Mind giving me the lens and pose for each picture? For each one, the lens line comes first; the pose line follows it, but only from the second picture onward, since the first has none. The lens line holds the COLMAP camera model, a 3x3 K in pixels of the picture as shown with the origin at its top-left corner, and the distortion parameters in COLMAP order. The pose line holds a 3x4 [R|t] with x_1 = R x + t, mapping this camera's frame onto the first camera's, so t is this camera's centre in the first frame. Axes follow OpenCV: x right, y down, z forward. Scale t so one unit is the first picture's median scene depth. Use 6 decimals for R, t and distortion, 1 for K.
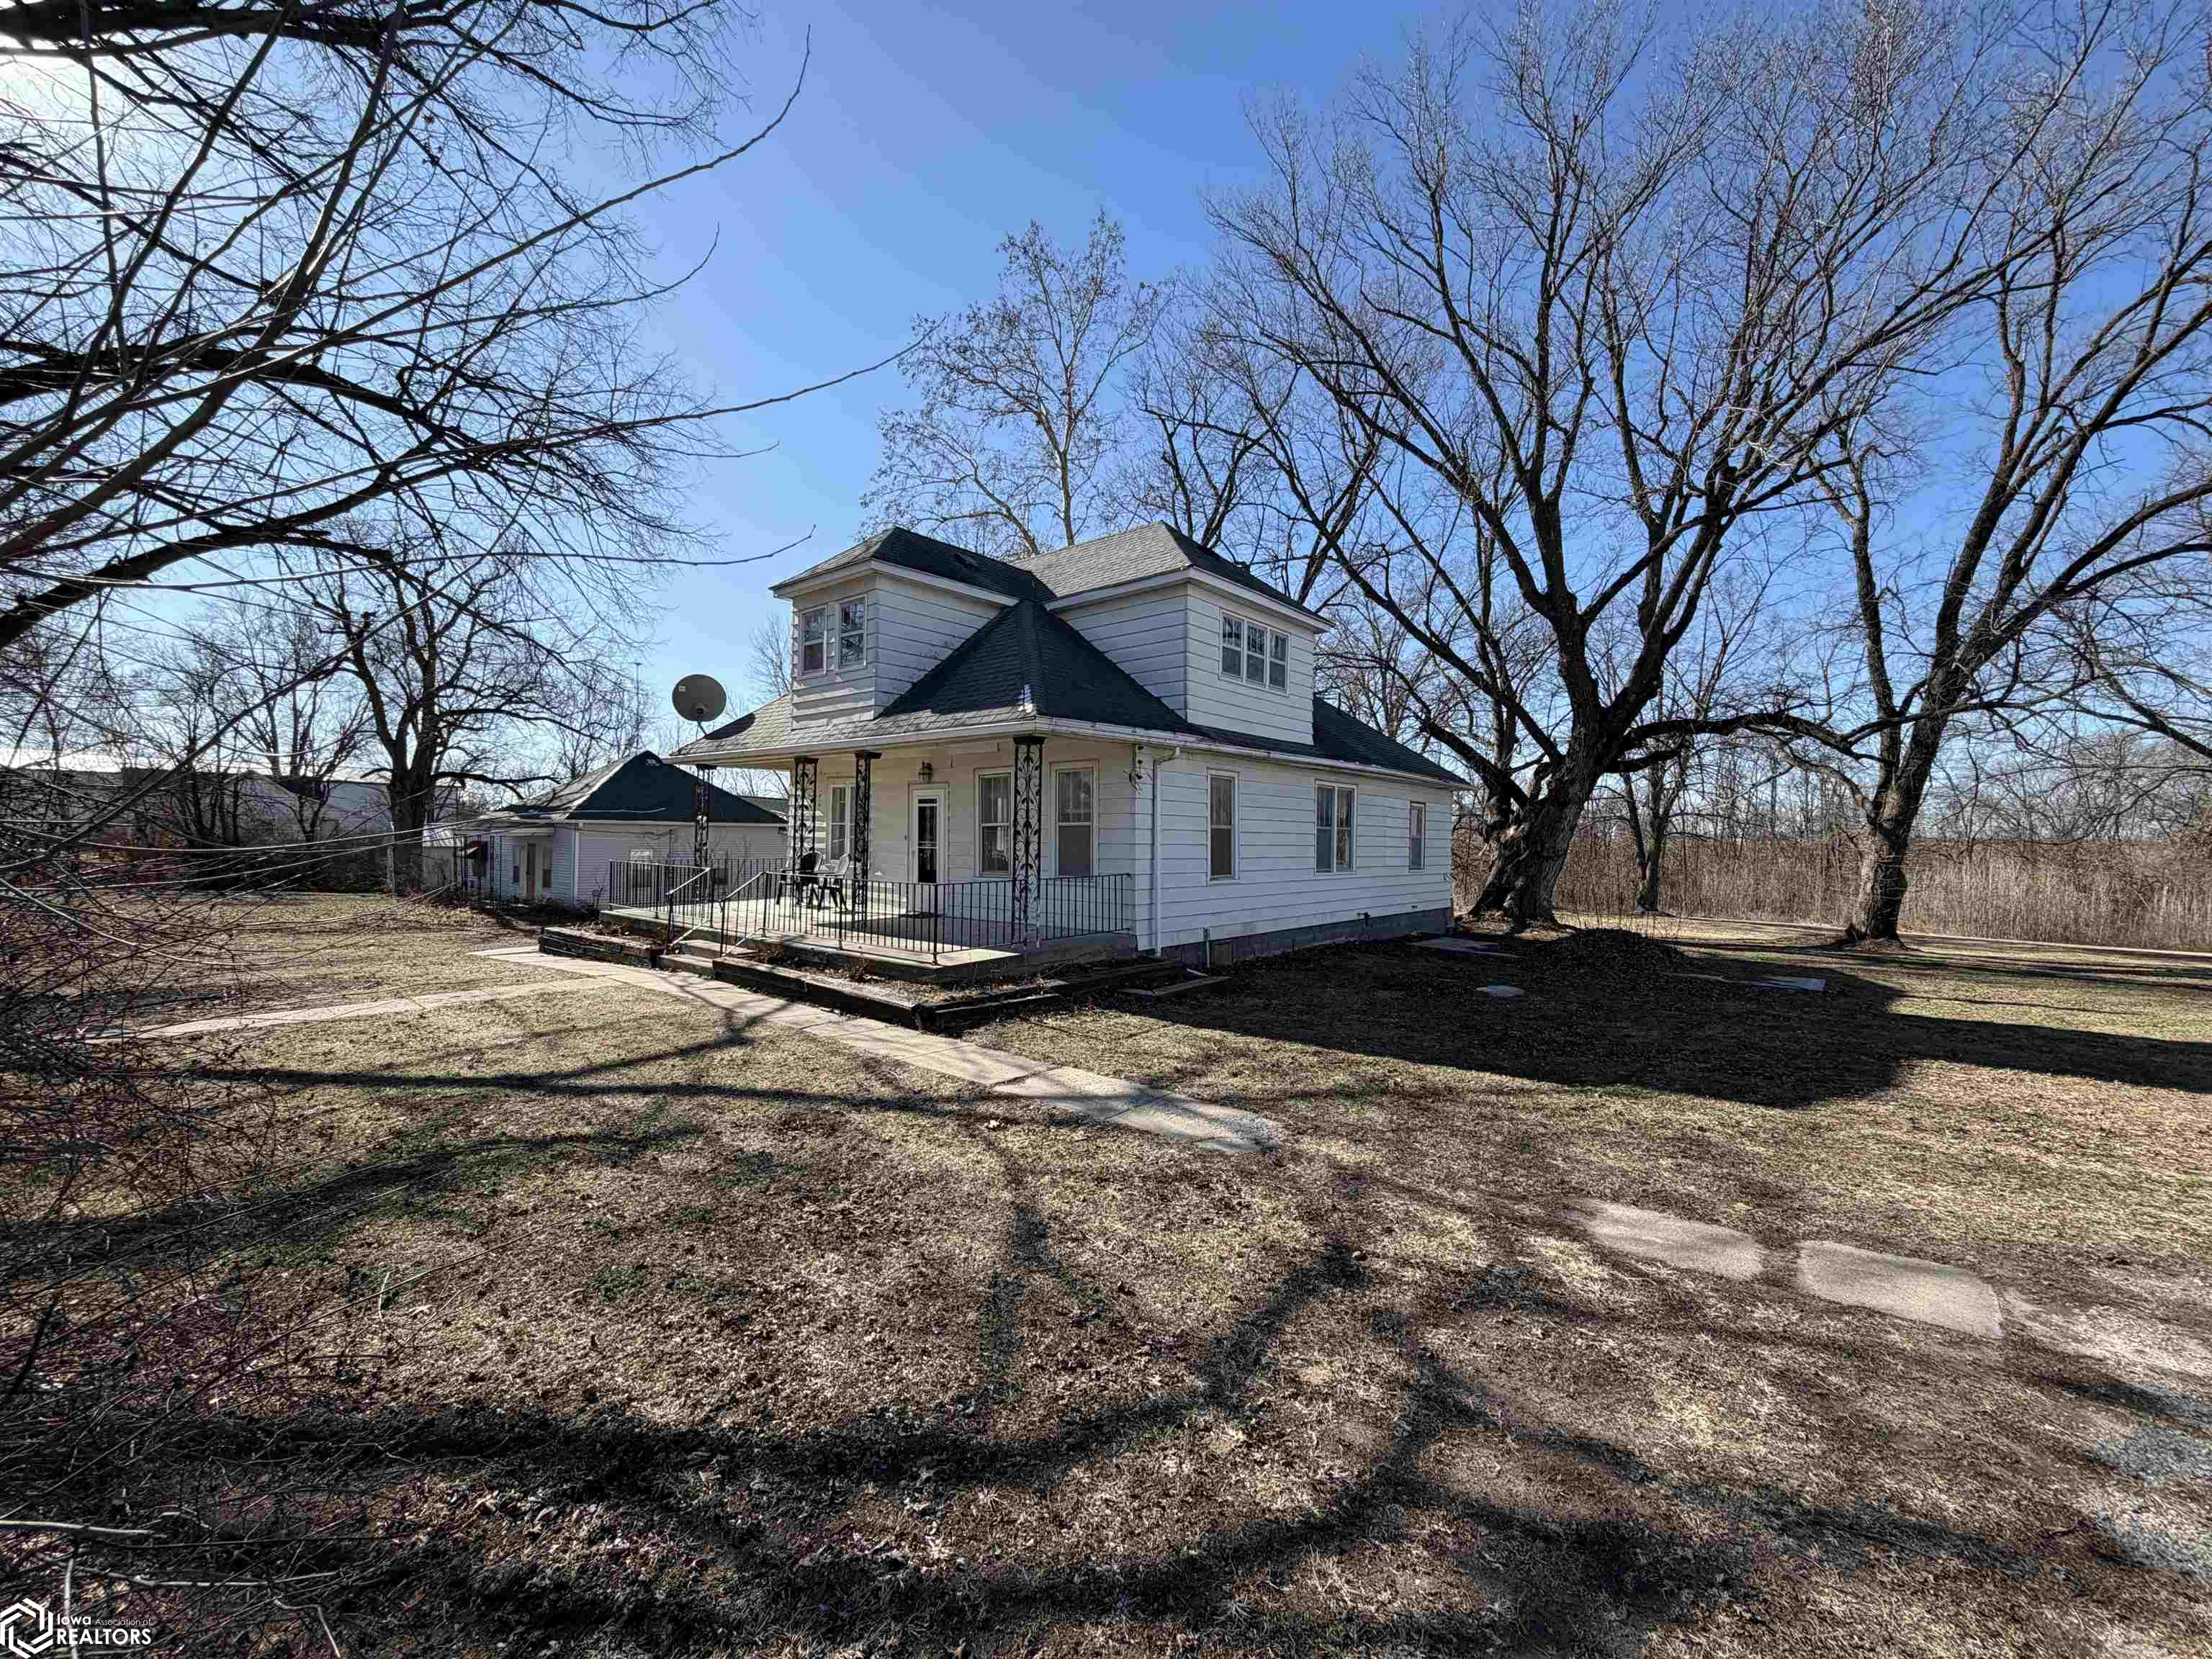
lens RADIAL K [[882.1, 0, 1100.6], [0, 882.1, 826.5], [0, 0, 1]] dist [0.002579, -0.000418]
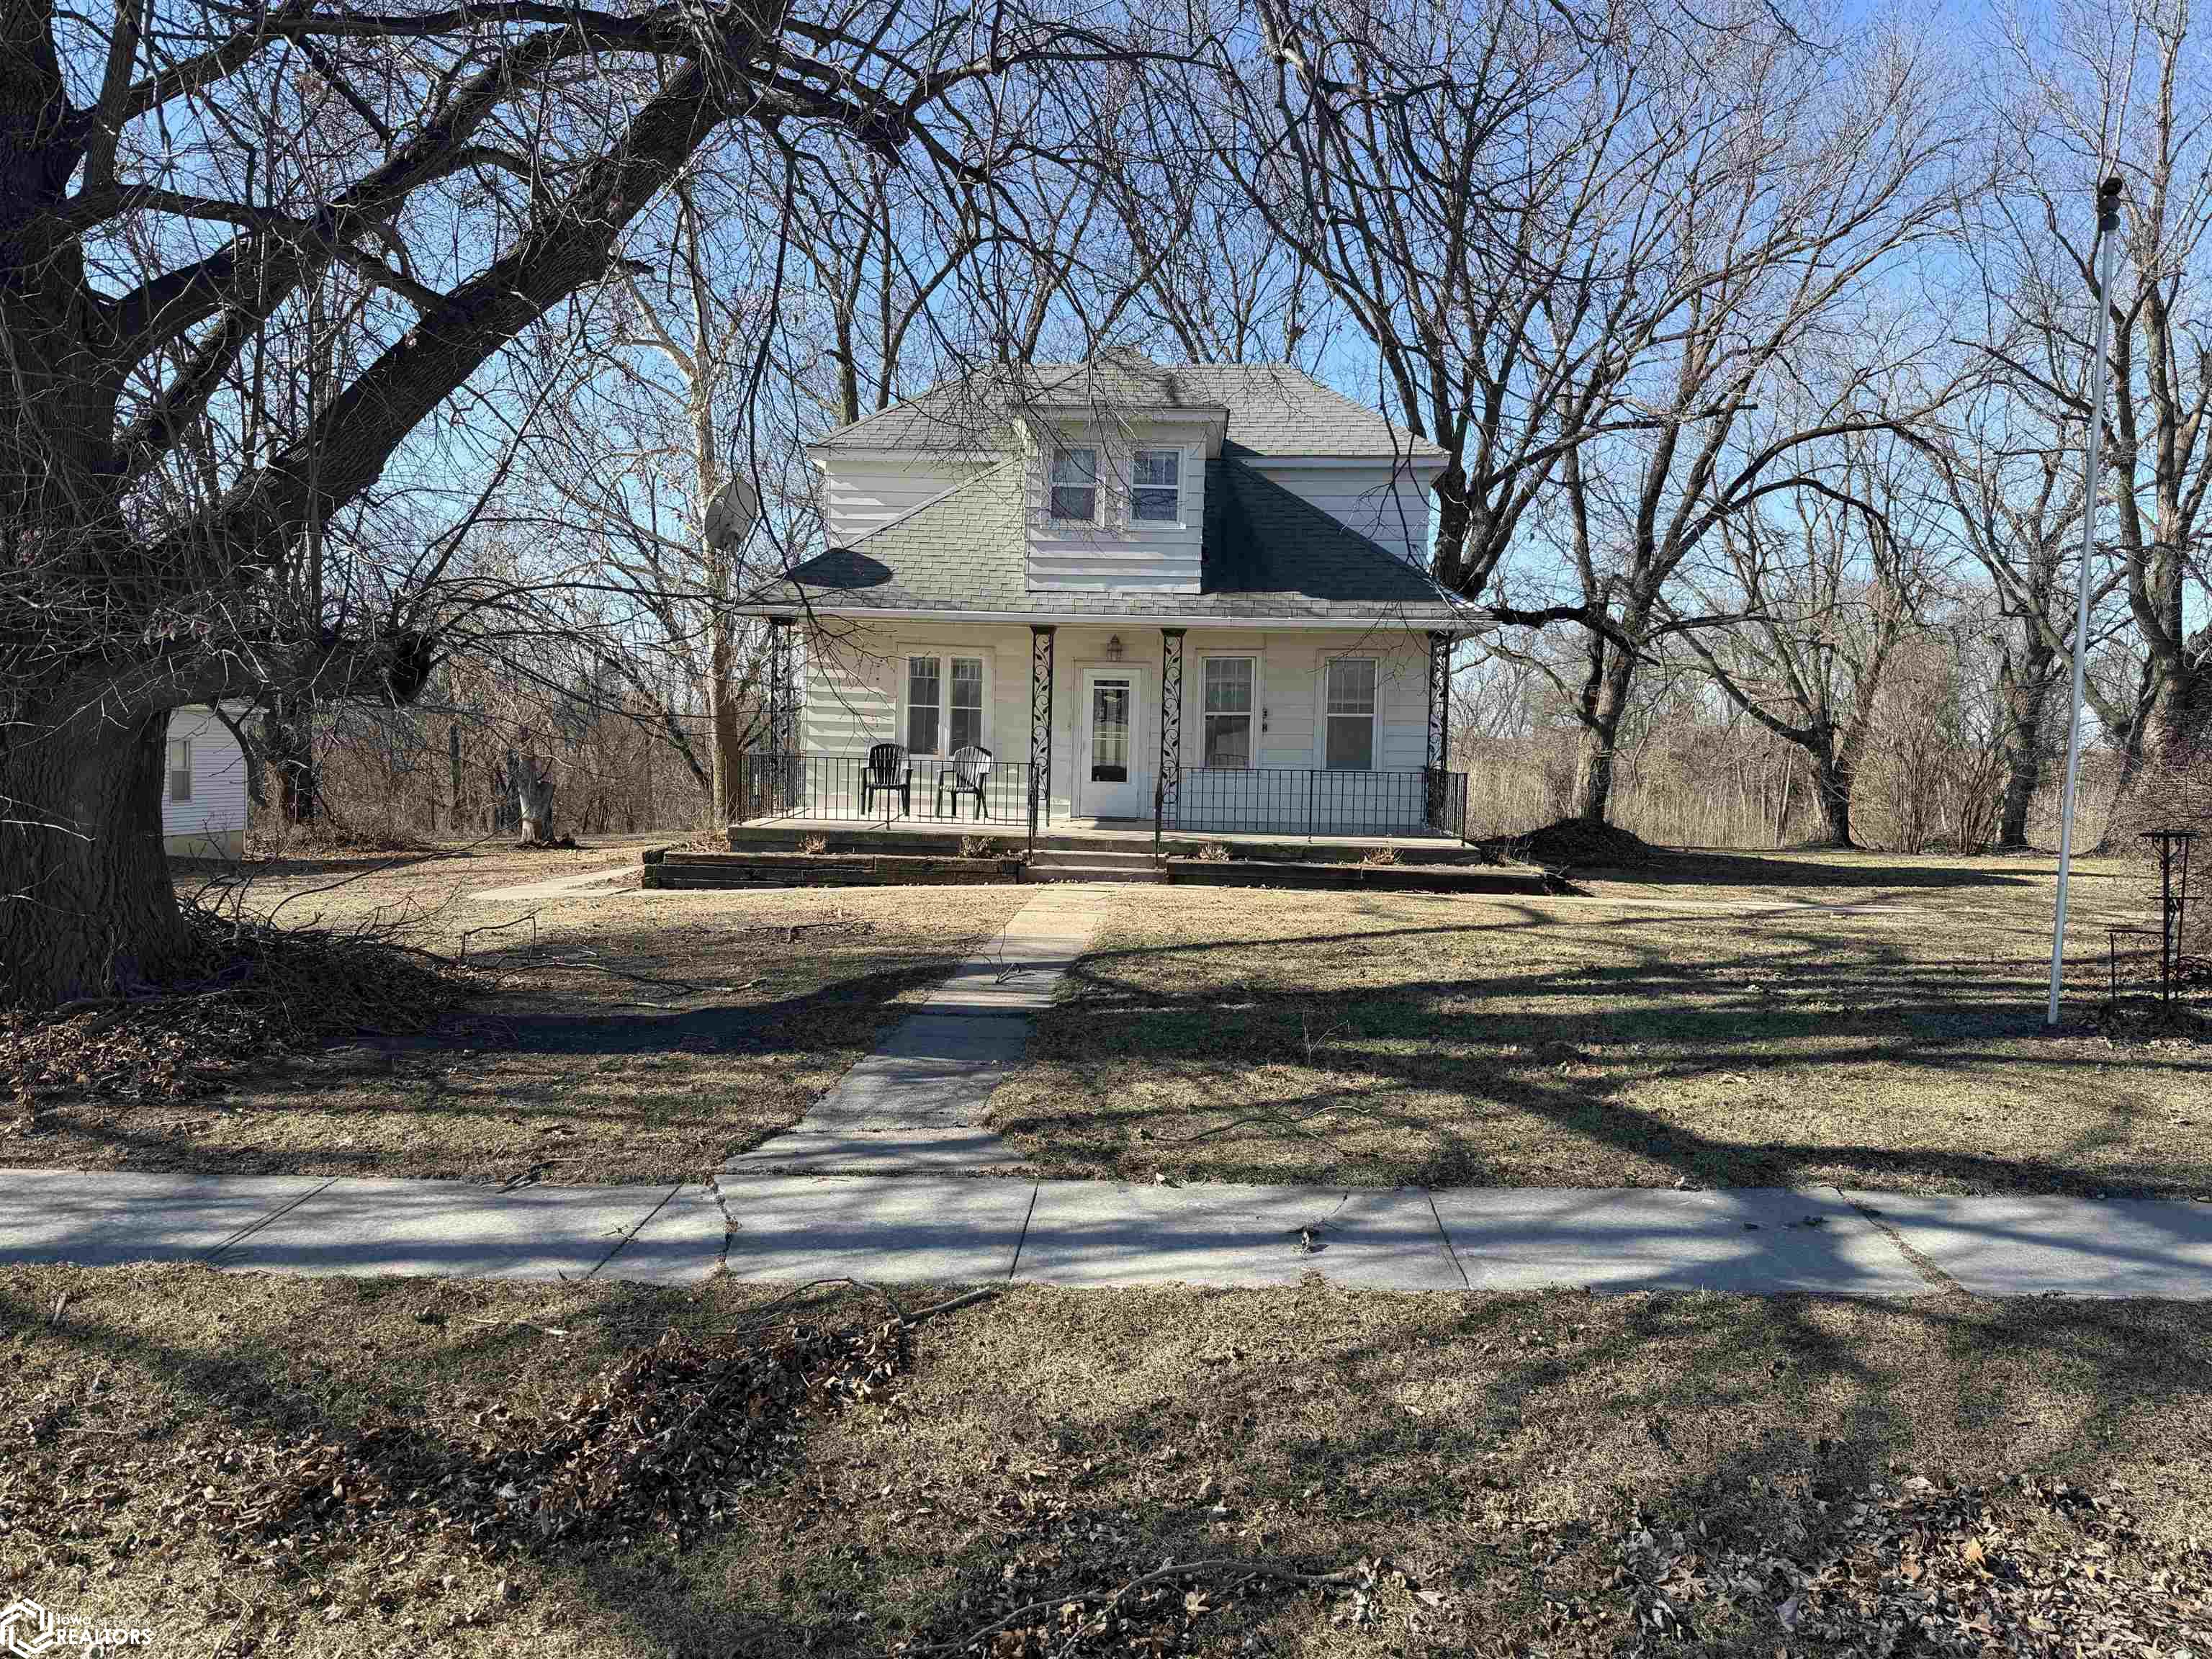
lens RADIAL K [[1550.6, 0, 1090.5], [0, 1550.6, 830.9], [0, 0, 1]] dist [0.062042, -0.075242]
pose [[0.806028, -0.031189, 0.591056, -1.231173], [-0.015828, 0.997118, 0.074202, 0.002591], [-0.591666, -0.069164, 0.803211, -0.195101]]
